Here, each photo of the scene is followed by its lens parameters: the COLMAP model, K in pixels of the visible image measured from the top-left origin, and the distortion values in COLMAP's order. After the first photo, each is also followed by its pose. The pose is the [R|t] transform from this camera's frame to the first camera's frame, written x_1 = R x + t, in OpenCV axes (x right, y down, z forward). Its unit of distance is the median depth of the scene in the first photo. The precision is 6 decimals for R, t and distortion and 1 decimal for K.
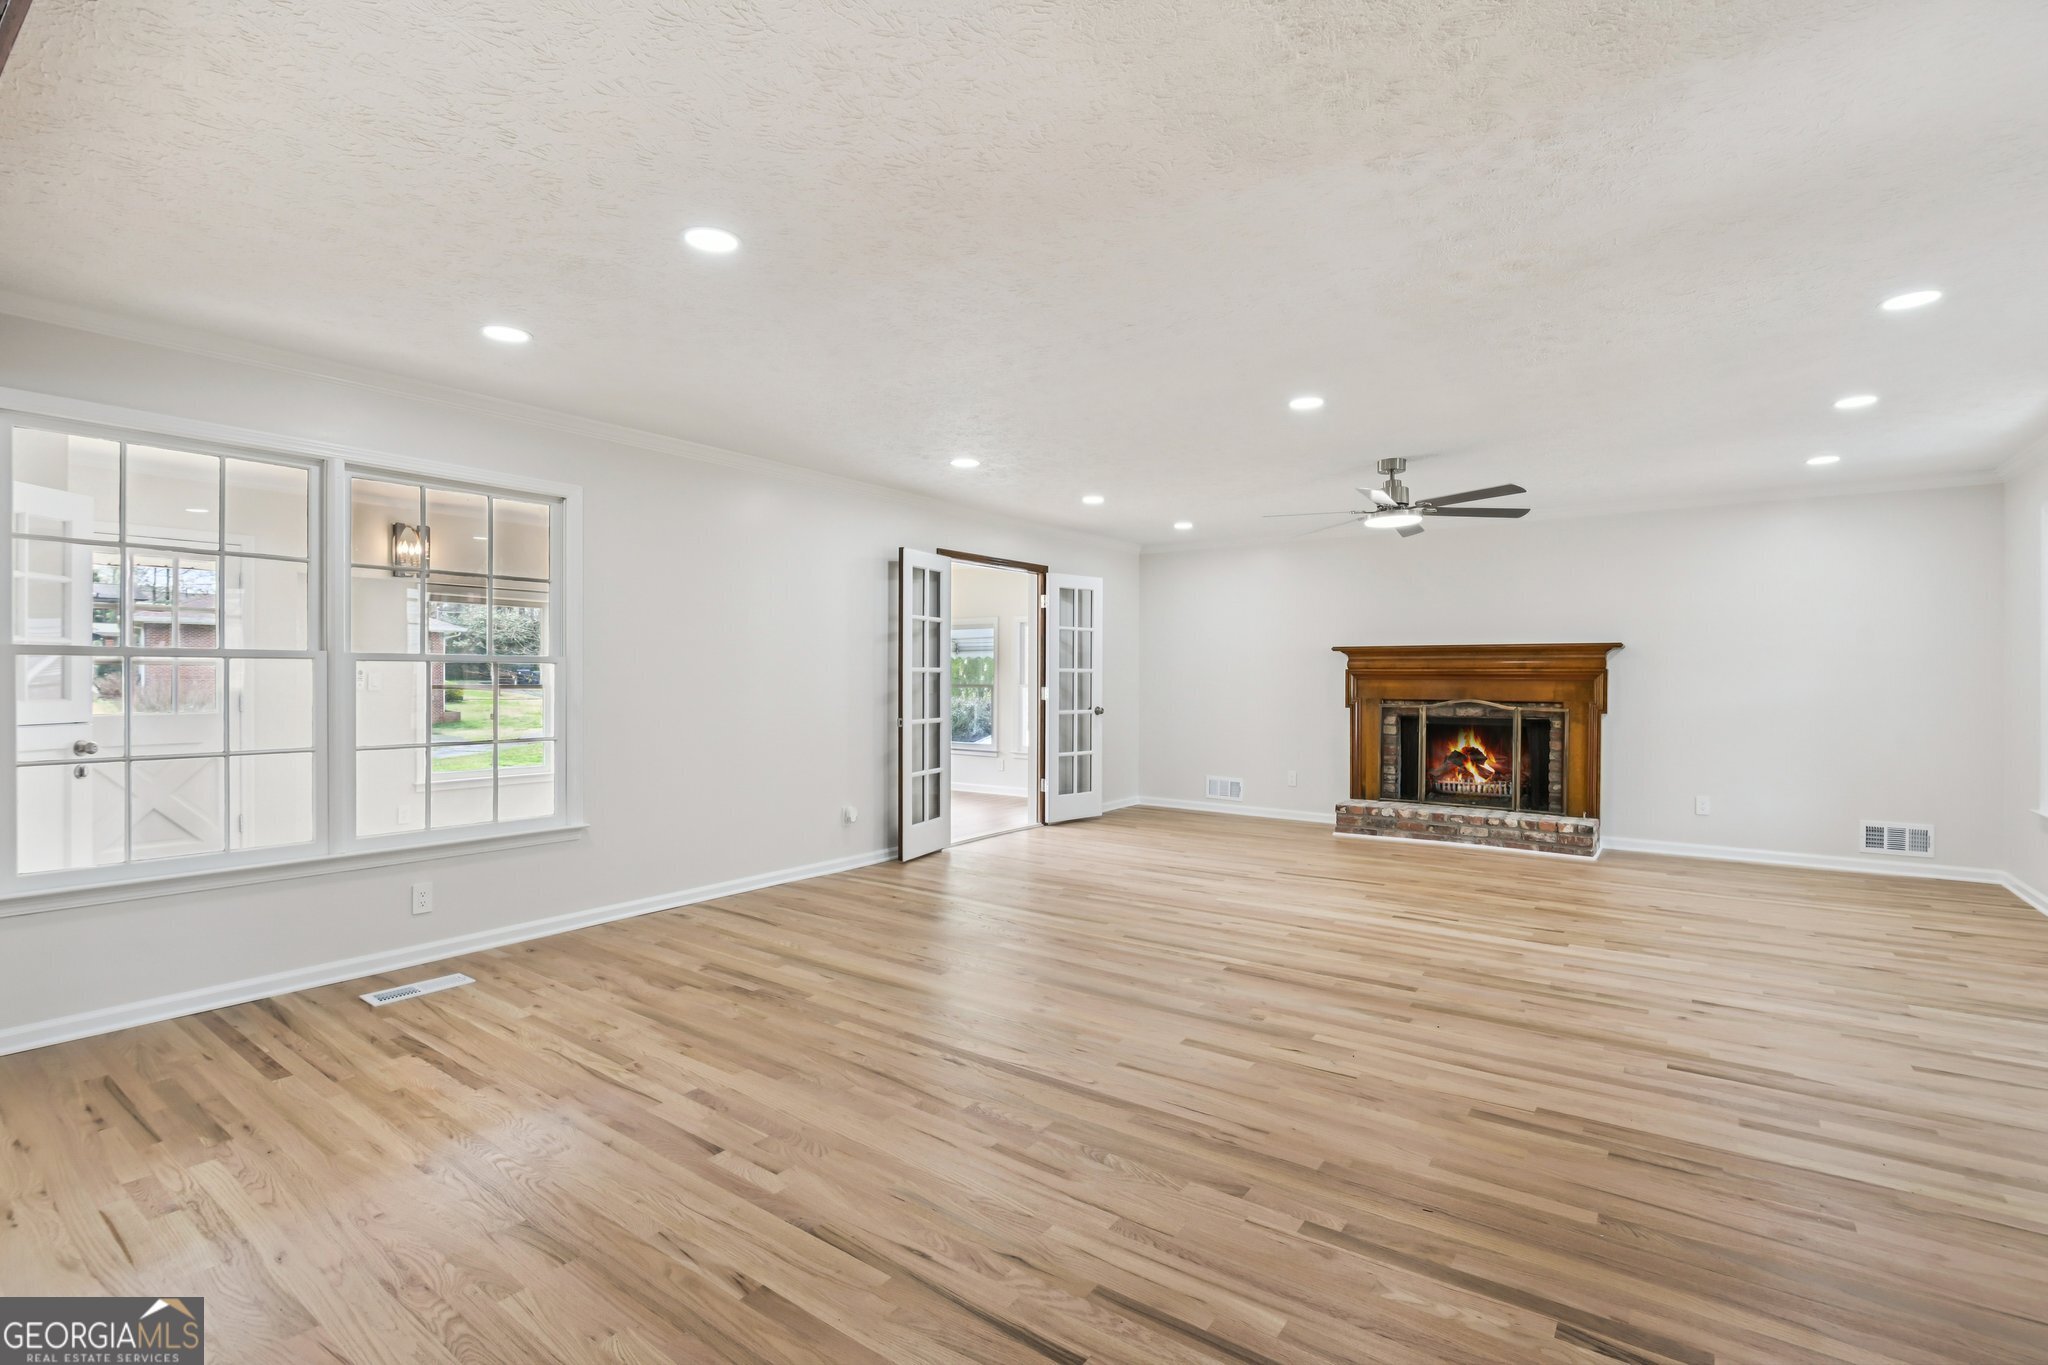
lens RADIAL K [[922.6, 0, 1035.3], [0, 922.6, 672.4], [0, 0, 1]] dist [-0.001916, -0.000405]
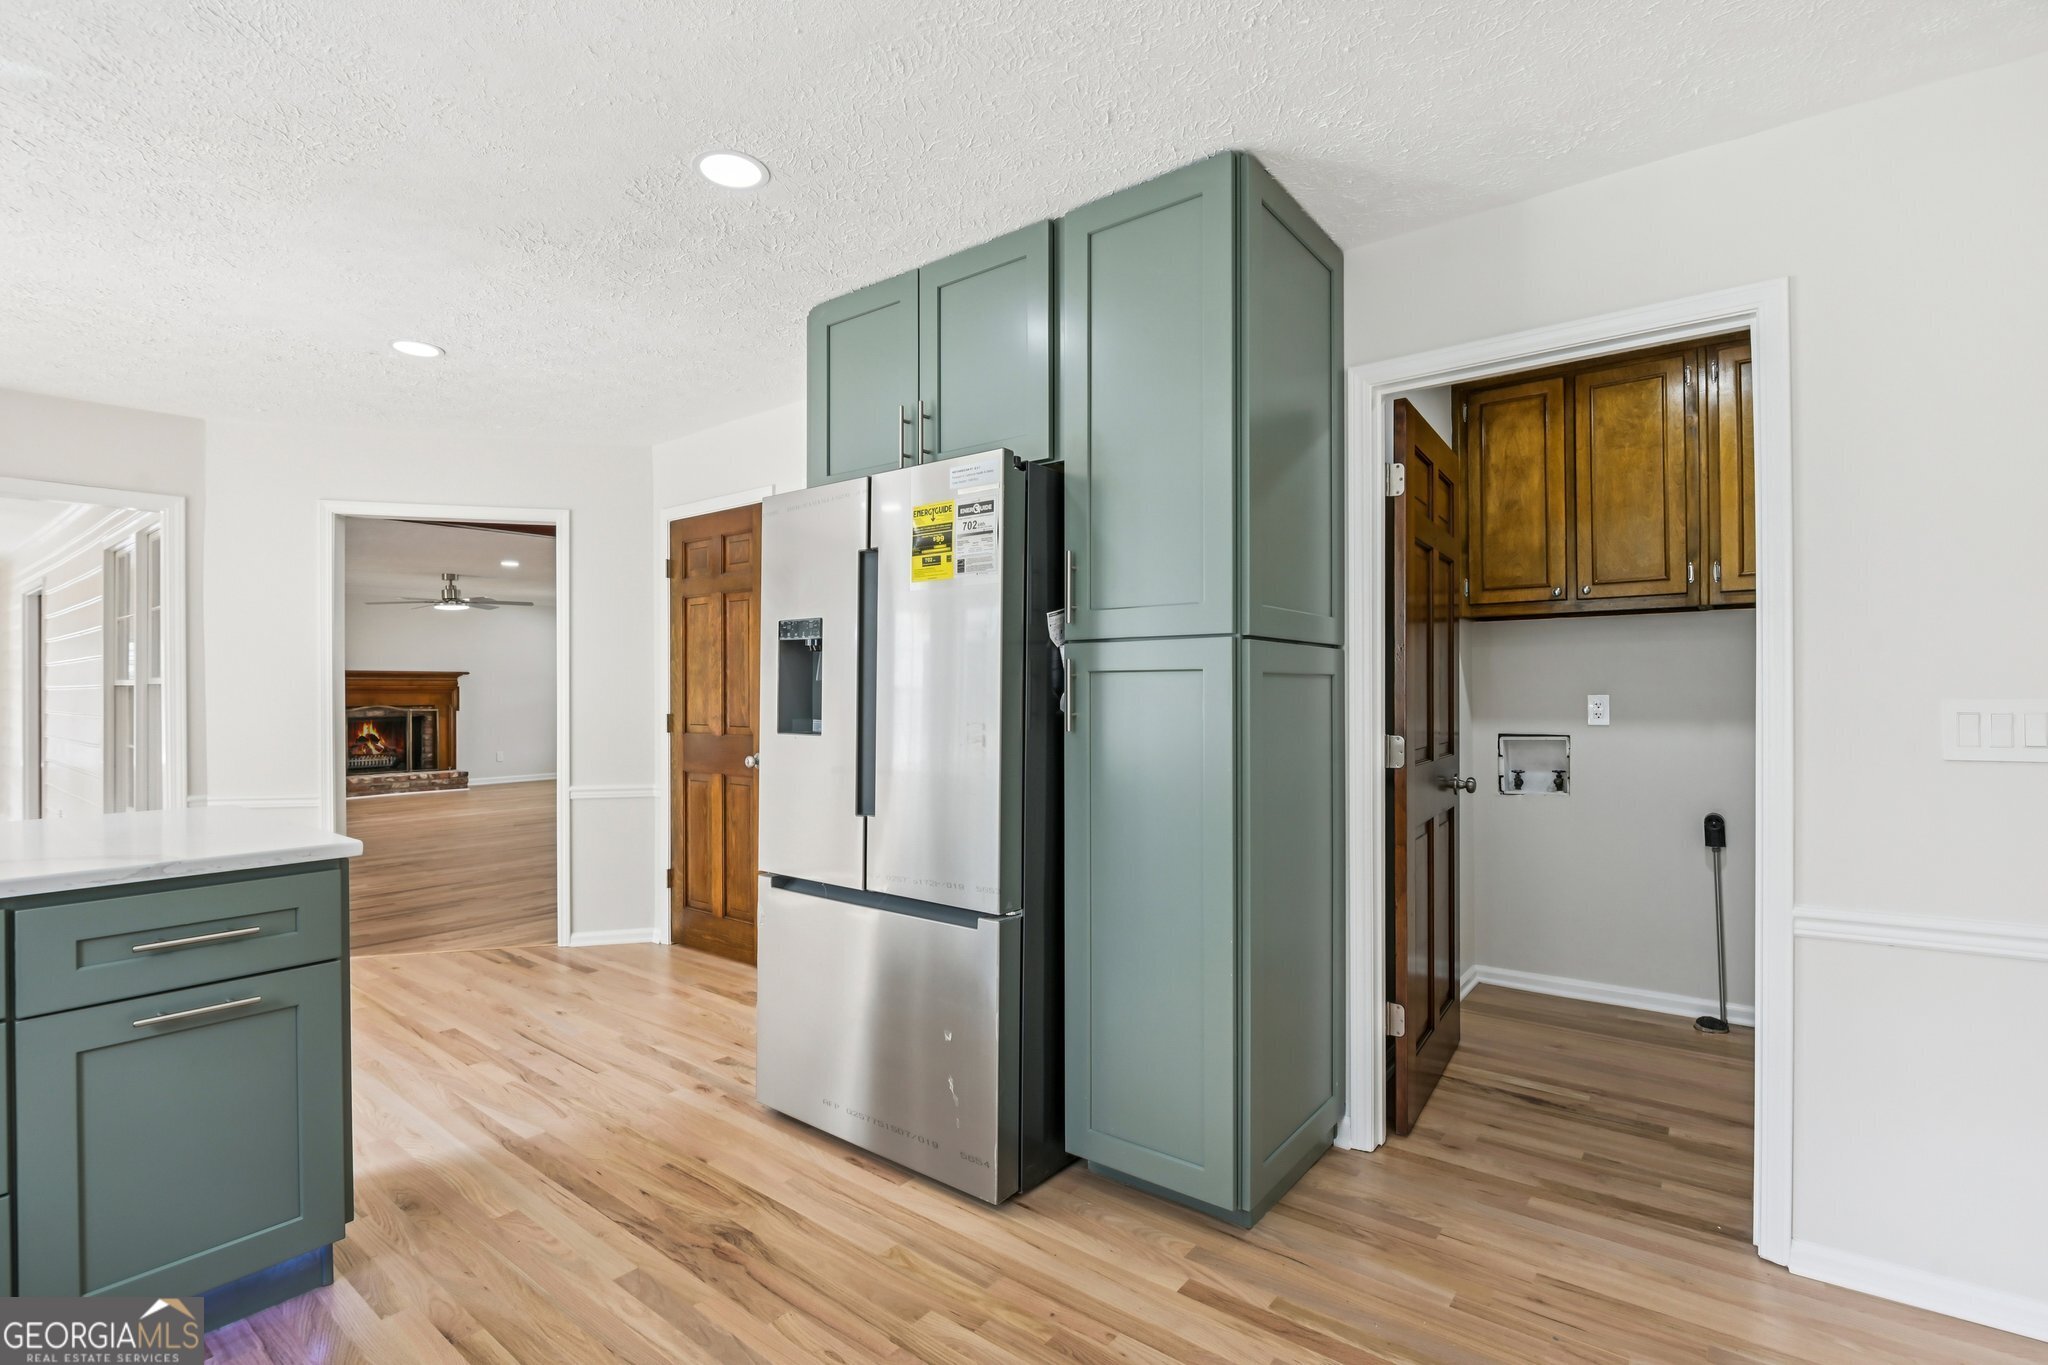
lens RADIAL K [[919.3, 0, 1020.5], [0, 919.3, 694.5], [0, 0, 1]] dist [-0.011729, -0.000365]
pose [[0.032937, -0.010481, 0.999402, -1.292612], [-0.000240, 0.999945, 0.010495, -0.006987], [-0.999457, -0.000585, 0.032933, -0.177947]]
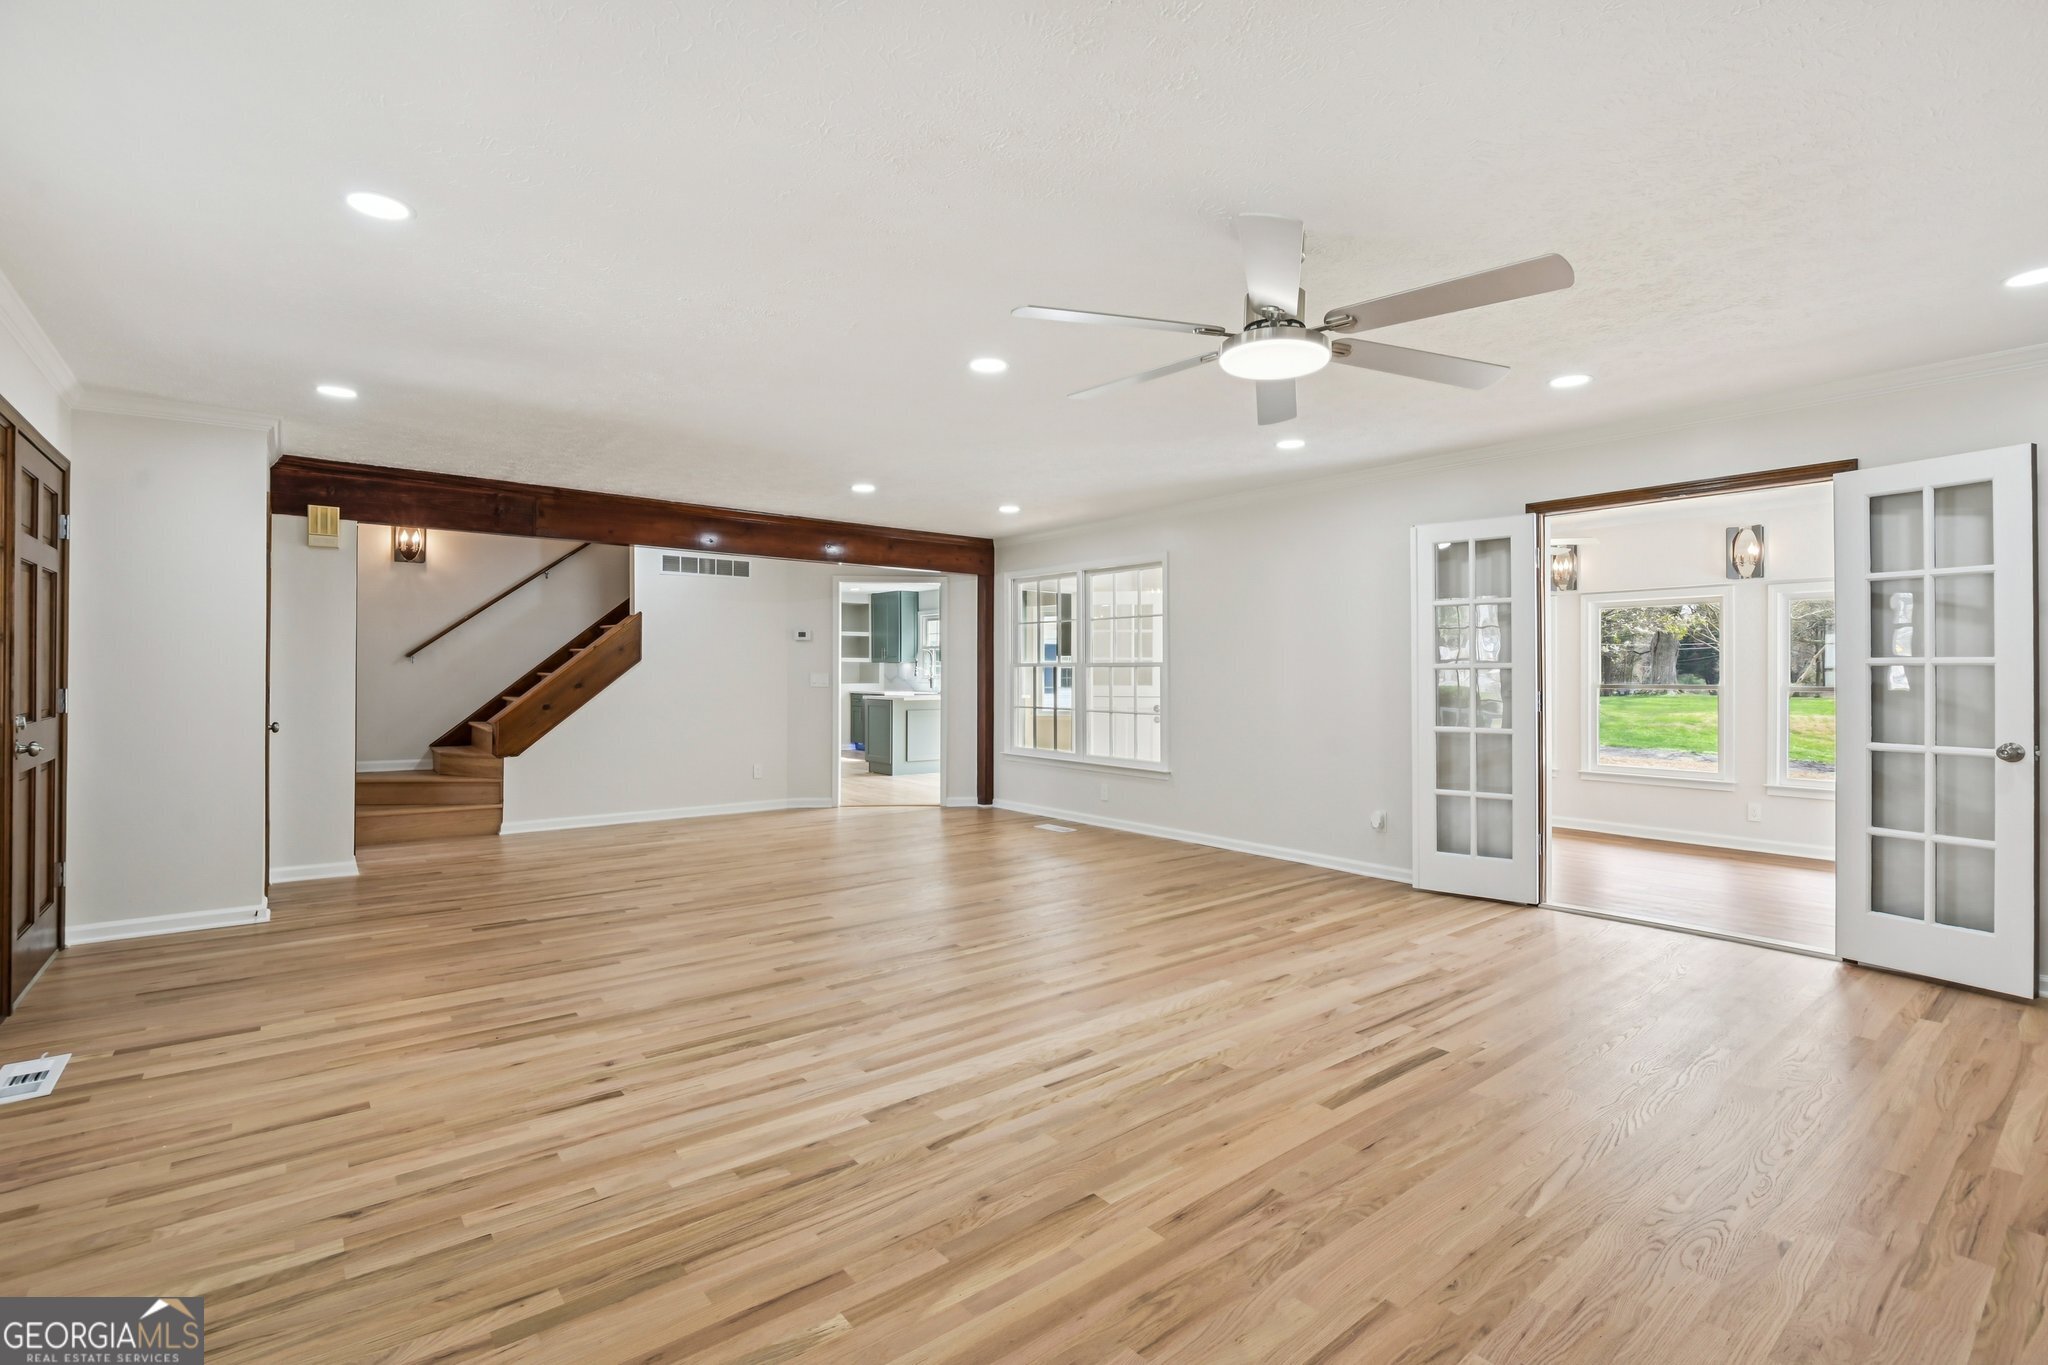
lens RADIAL K [[936.8, 0, 1054.1], [0, 936.8, 674.1], [0, 0, 1]] dist [-0.002640, -0.000203]
pose [[-0.247124, -0.006412, -0.968963, 0.835958], [0.000185, 0.999978, -0.006664, 0.010071], [0.968984, -0.001826, -0.247117, 0.934694]]
